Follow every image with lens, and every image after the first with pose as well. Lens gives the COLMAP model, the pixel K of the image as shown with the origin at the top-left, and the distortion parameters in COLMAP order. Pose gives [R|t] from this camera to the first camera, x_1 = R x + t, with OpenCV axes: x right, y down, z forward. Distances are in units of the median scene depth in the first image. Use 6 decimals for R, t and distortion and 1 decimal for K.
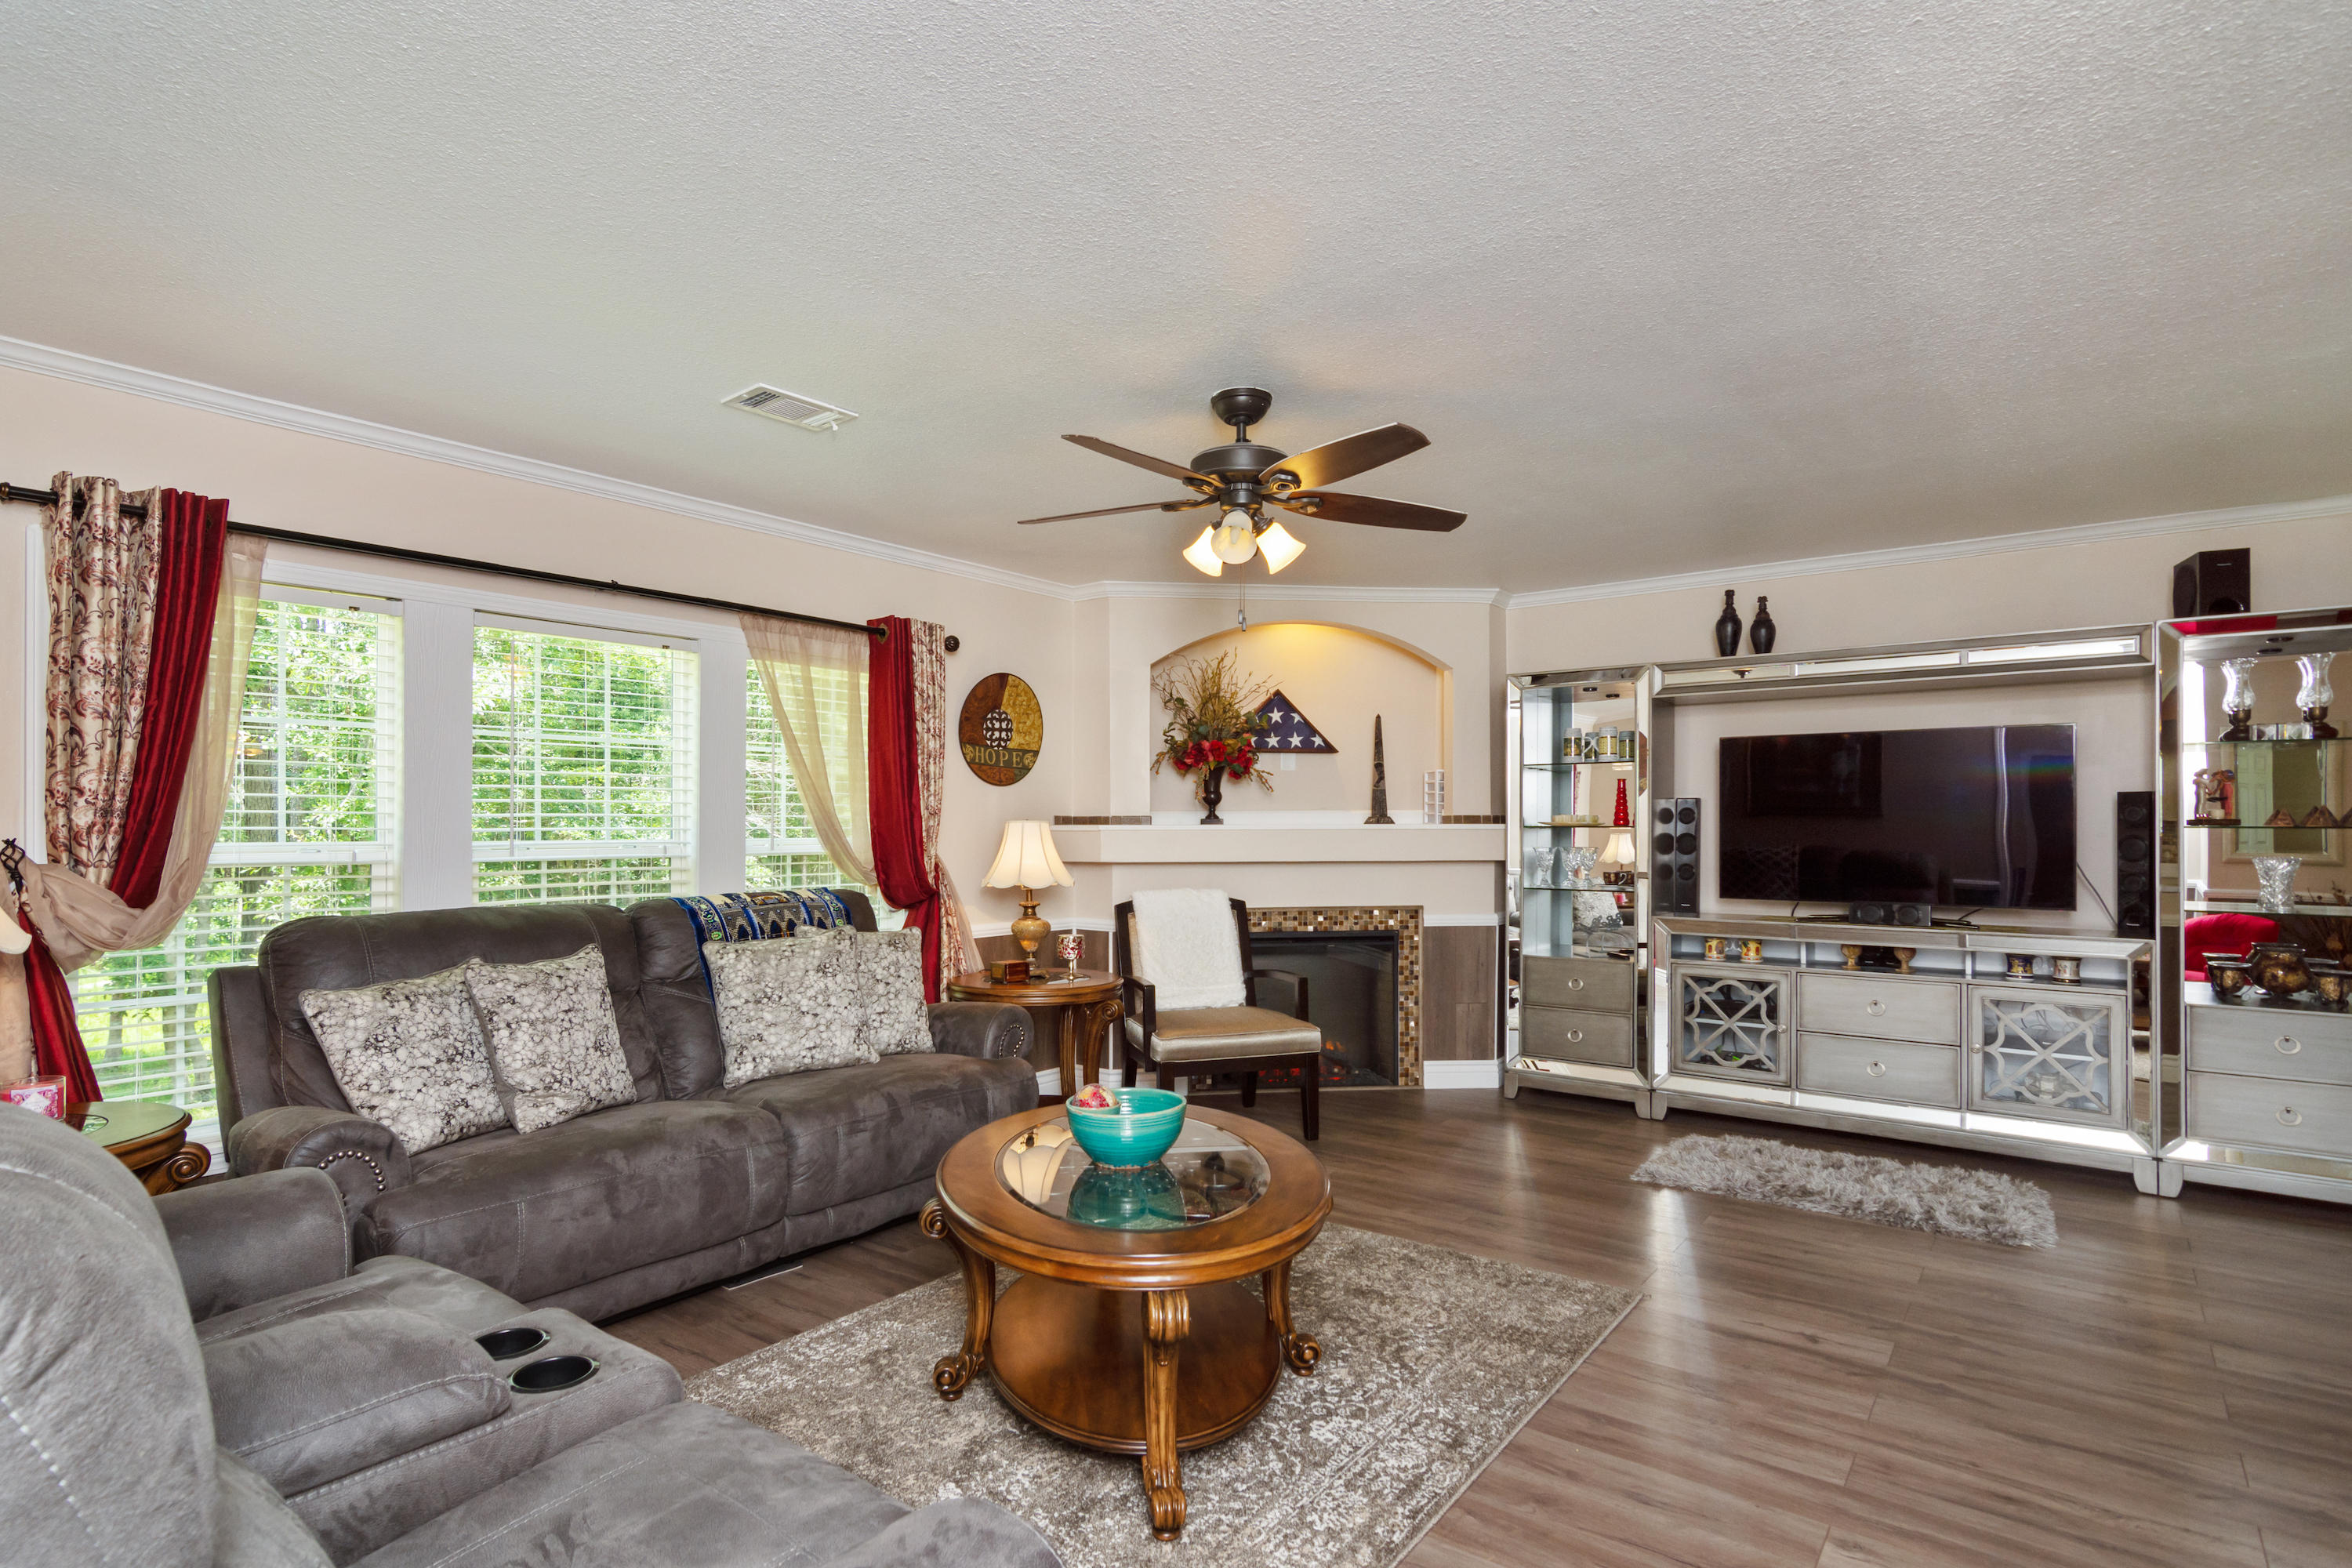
lens RADIAL K [[1140.4, 0, 1157.4], [0, 1140.4, 814.9], [0, 0, 1]] dist [-0.001834, 0.002095]
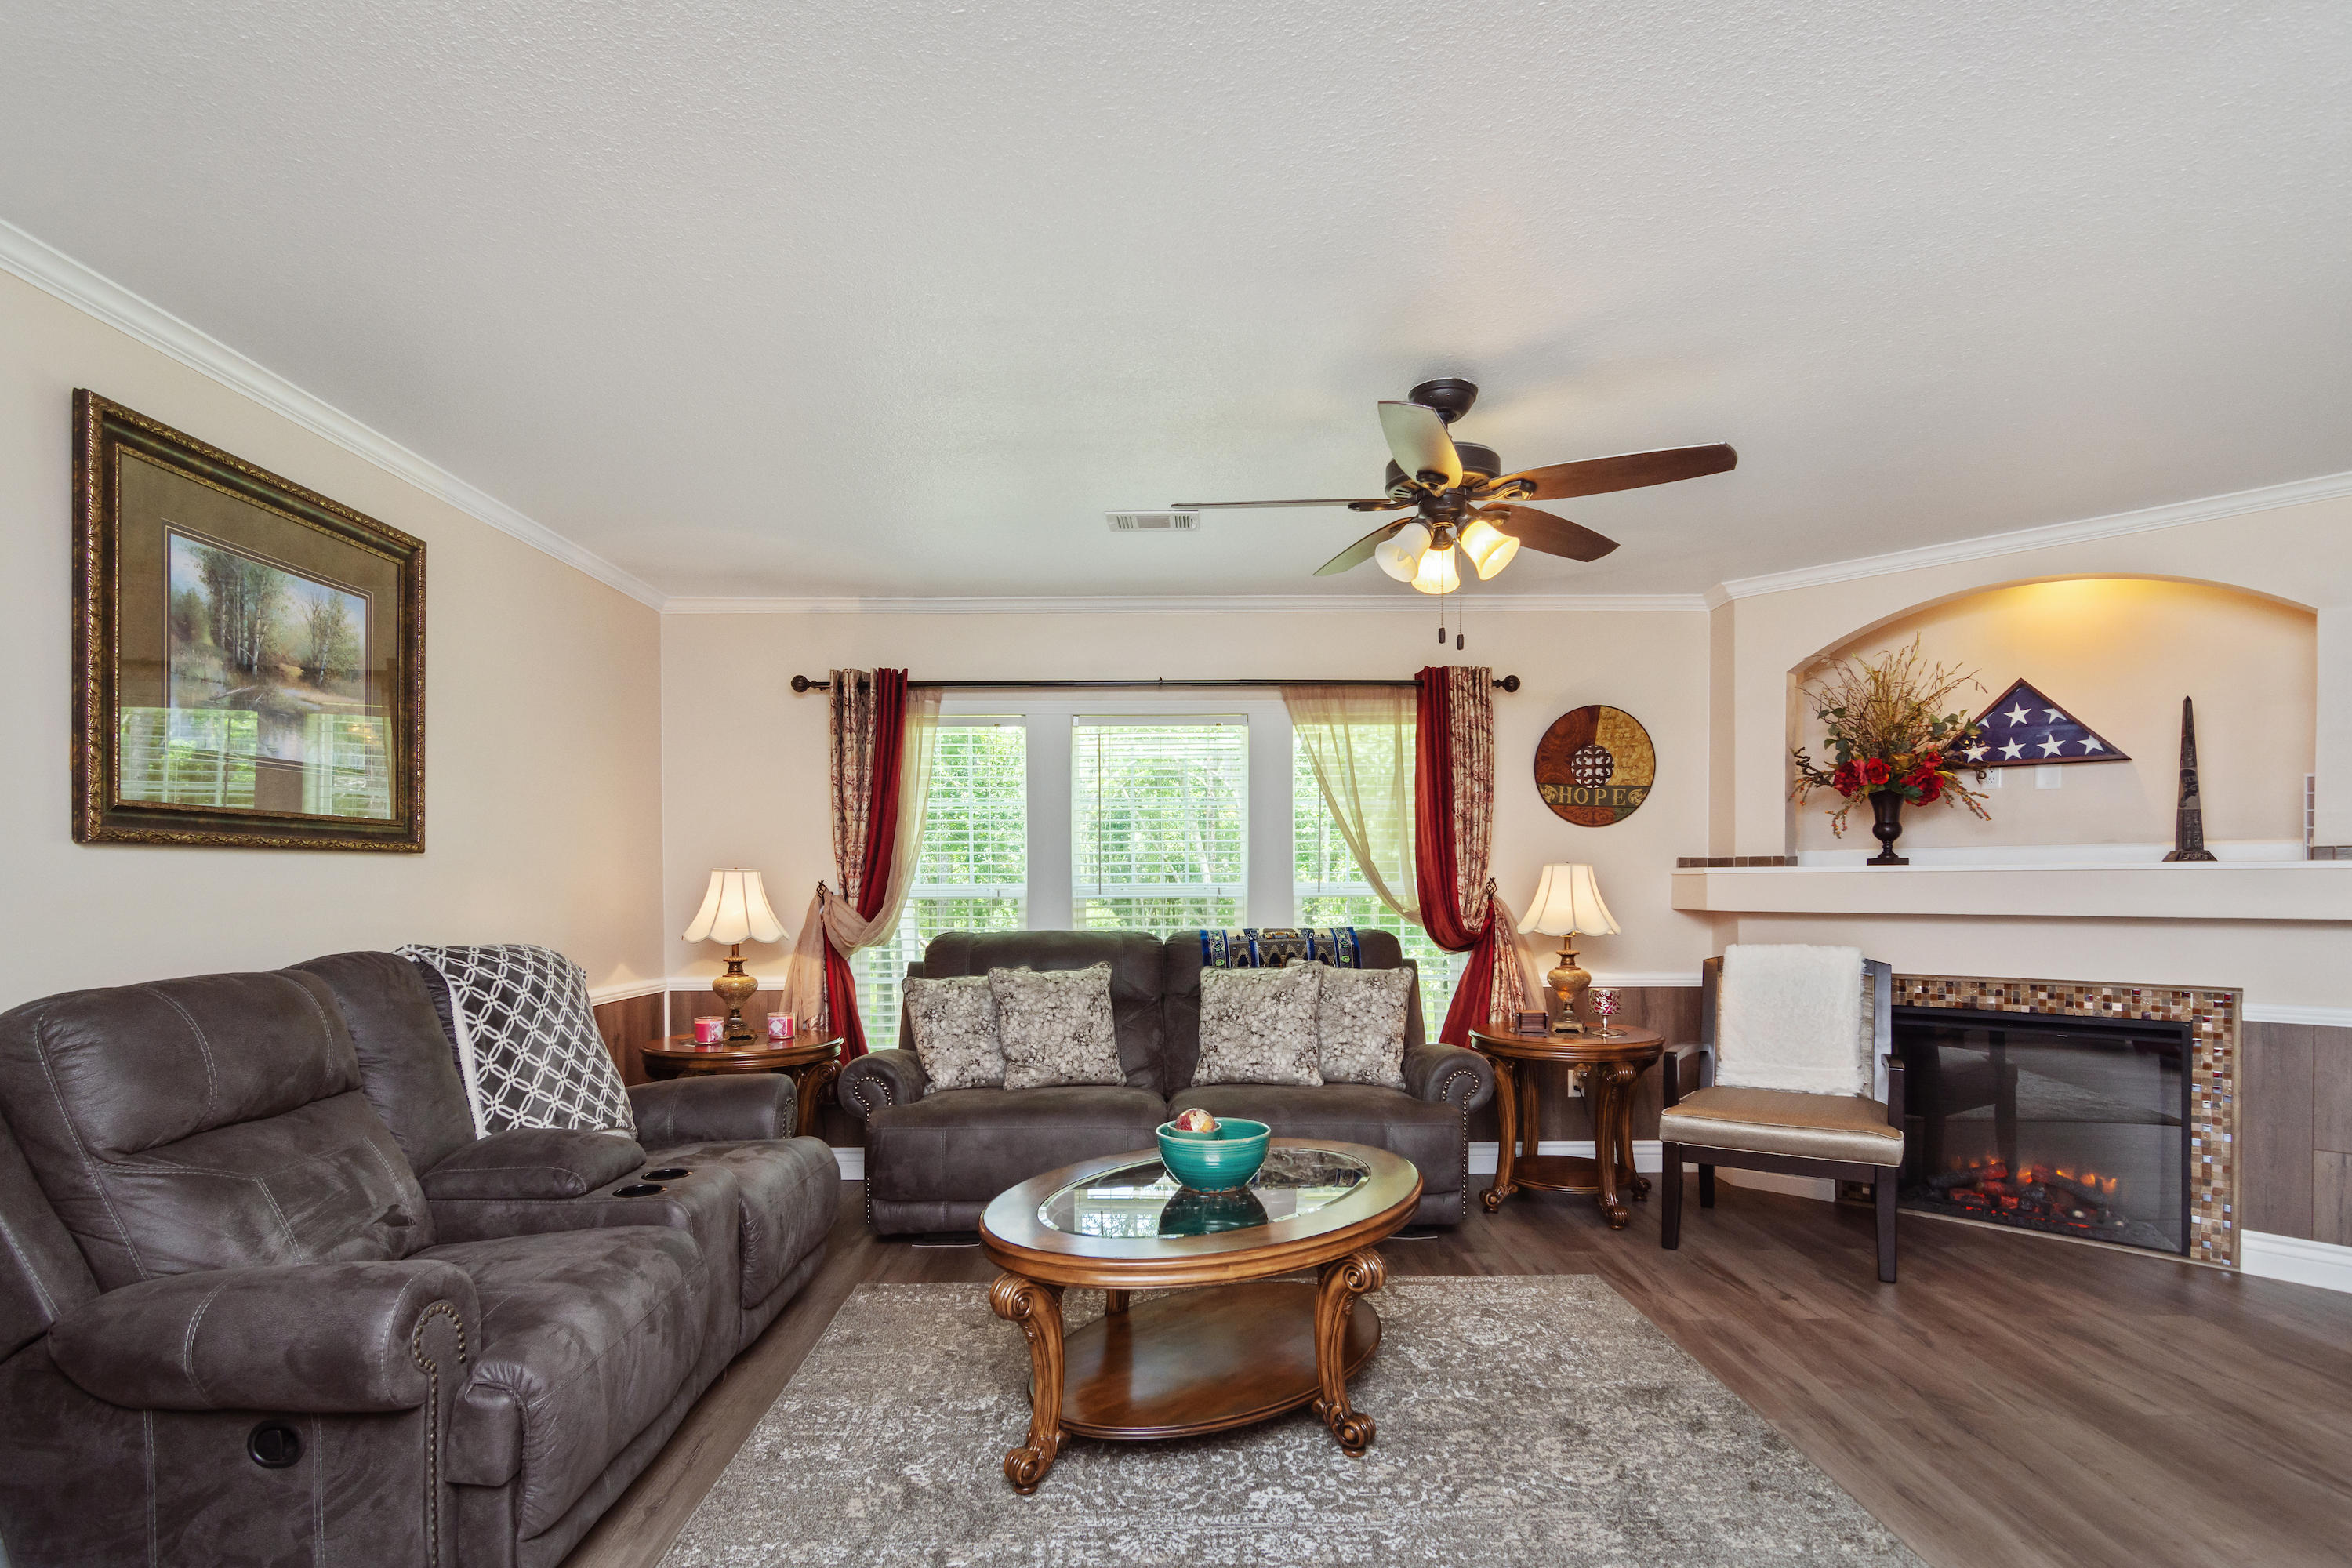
lens RADIAL K [[1140.4, 0, 1227.6], [0, 1140.4, 894.3], [0, 0, 1]] dist [-0.001834, 0.002095]
pose [[0.648865, 0.010054, -0.760837, 0.414689], [0.012941, 0.999622, 0.024246, 0.003913], [0.760794, -0.025578, 0.648490, 0.177454]]
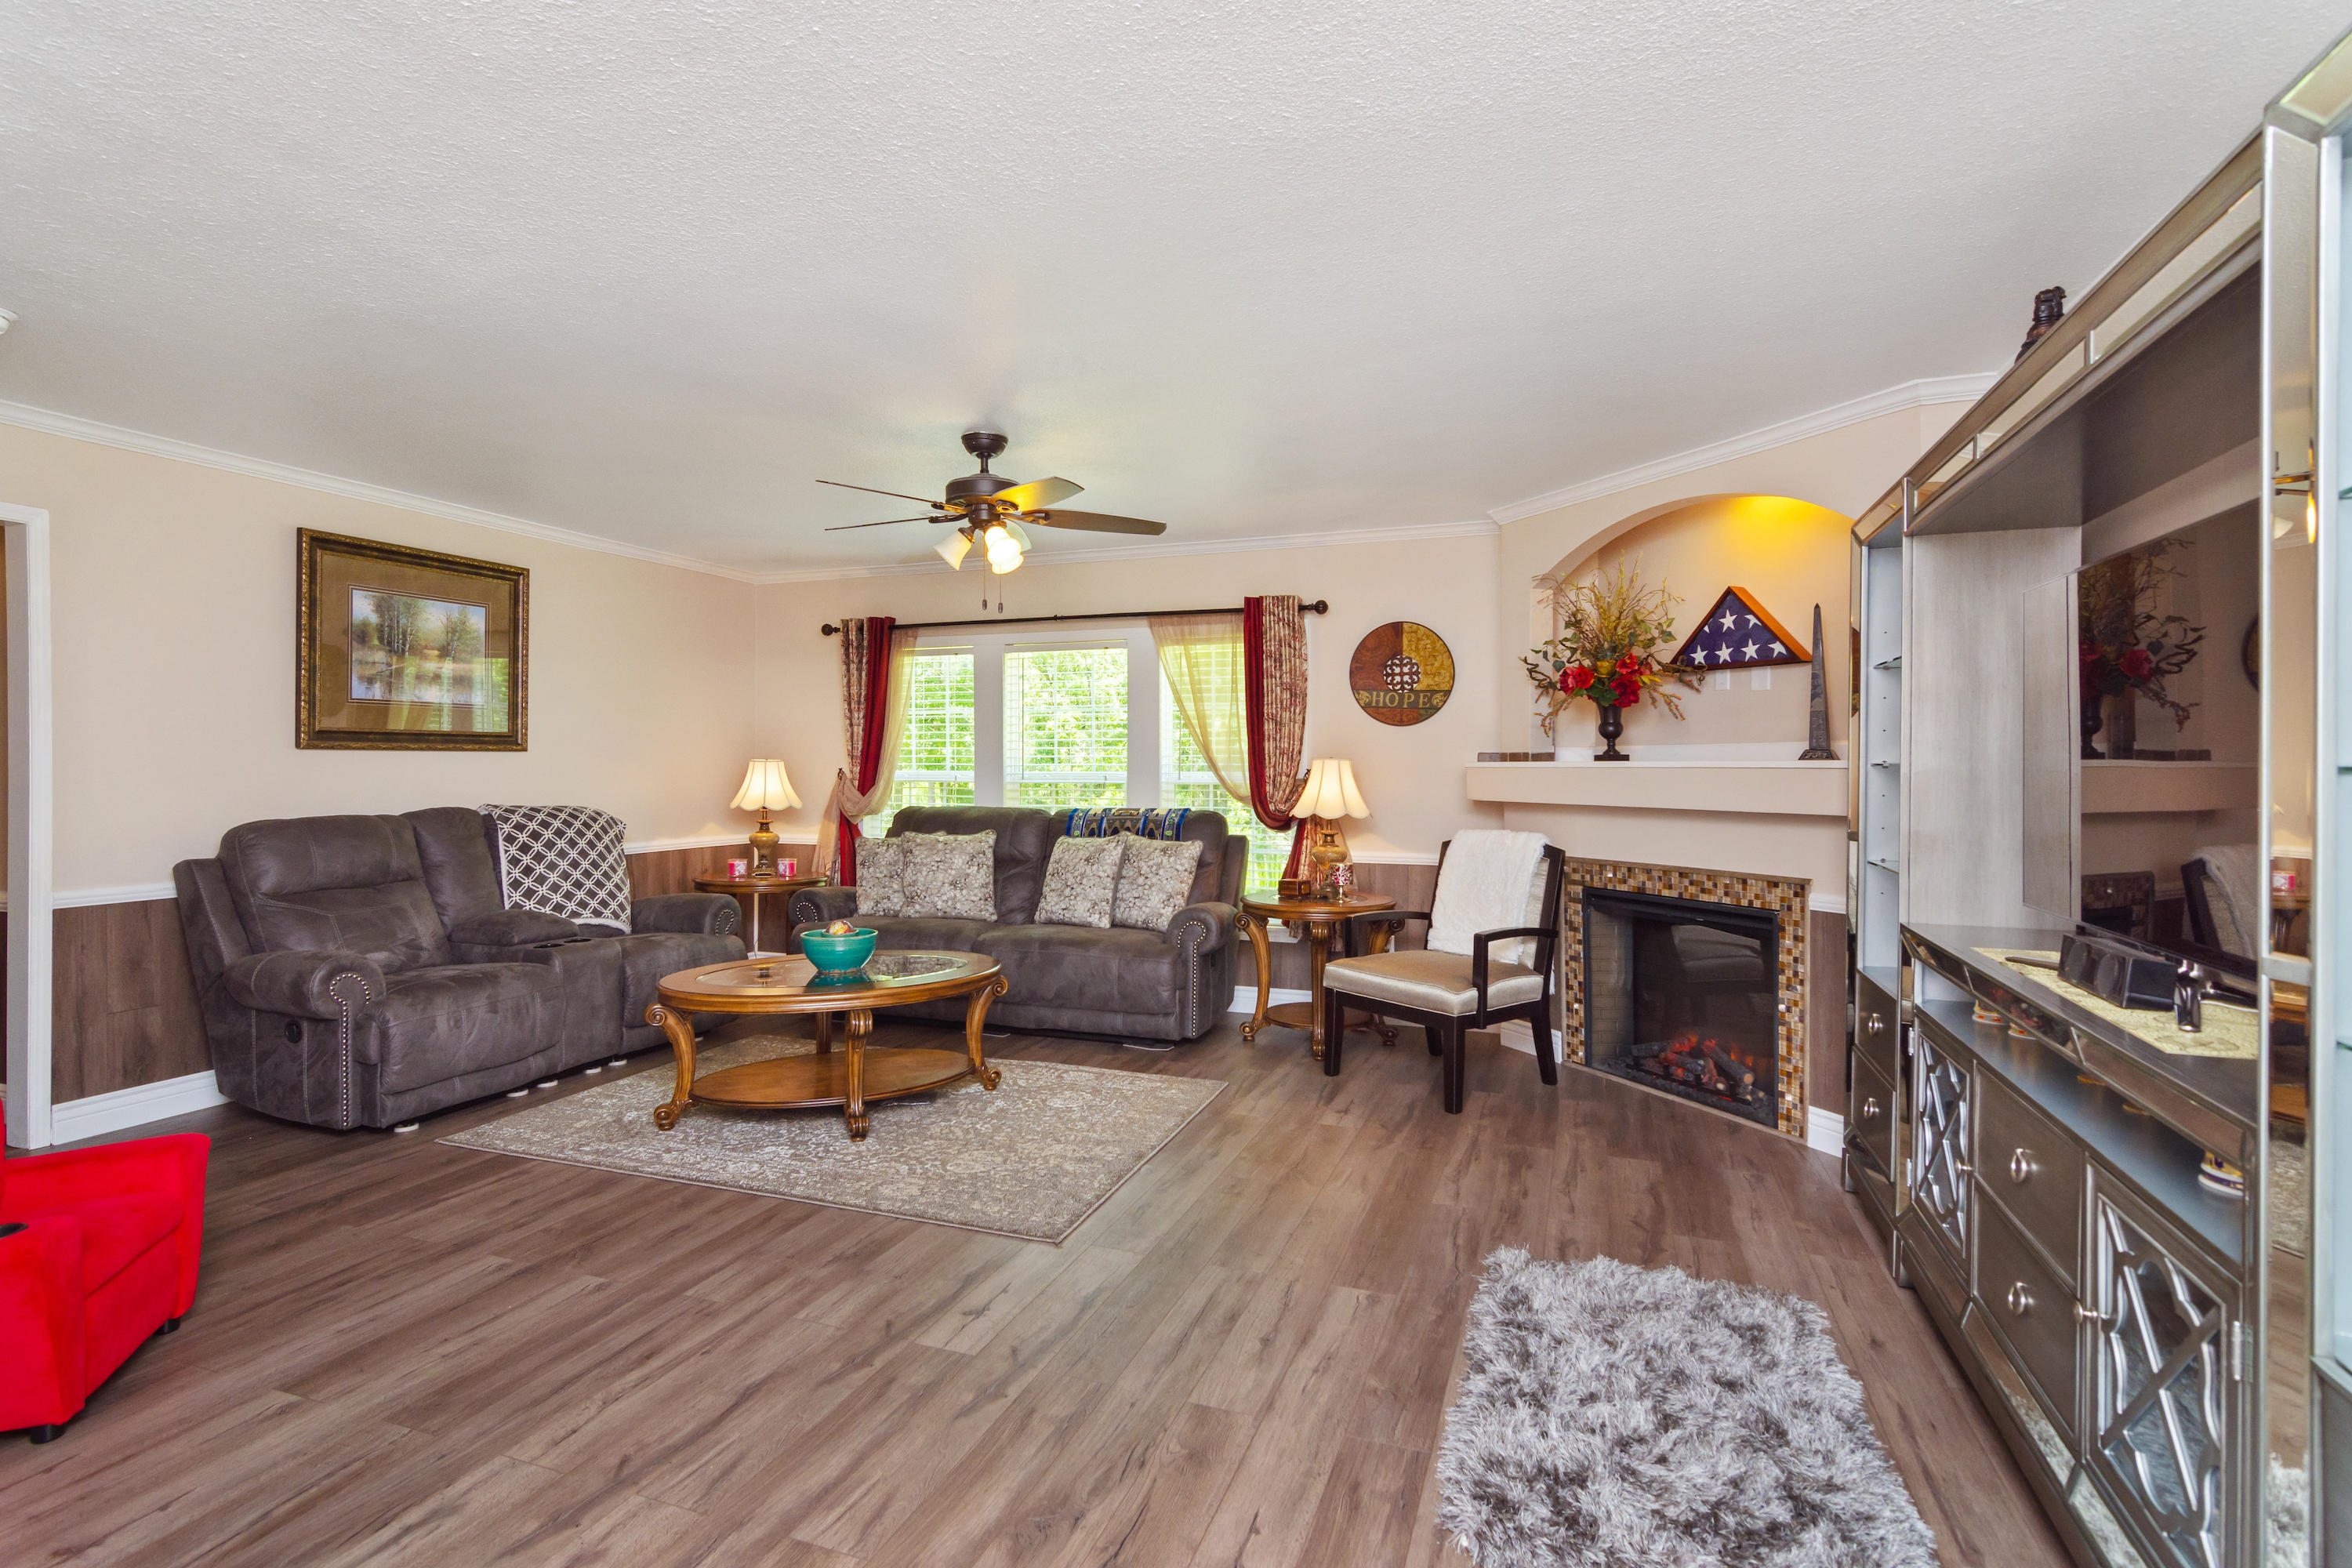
lens RADIAL K [[1140.4, 0, 1236.4], [0, 1140.4, 768.6], [0, 0, 1]] dist [-0.001834, 0.002095]
pose [[0.340997, 0.007585, -0.940034, 0.901146], [0.010244, 0.999878, 0.011784, 0.001071], [0.940009, -0.013648, 0.340877, 0.524103]]
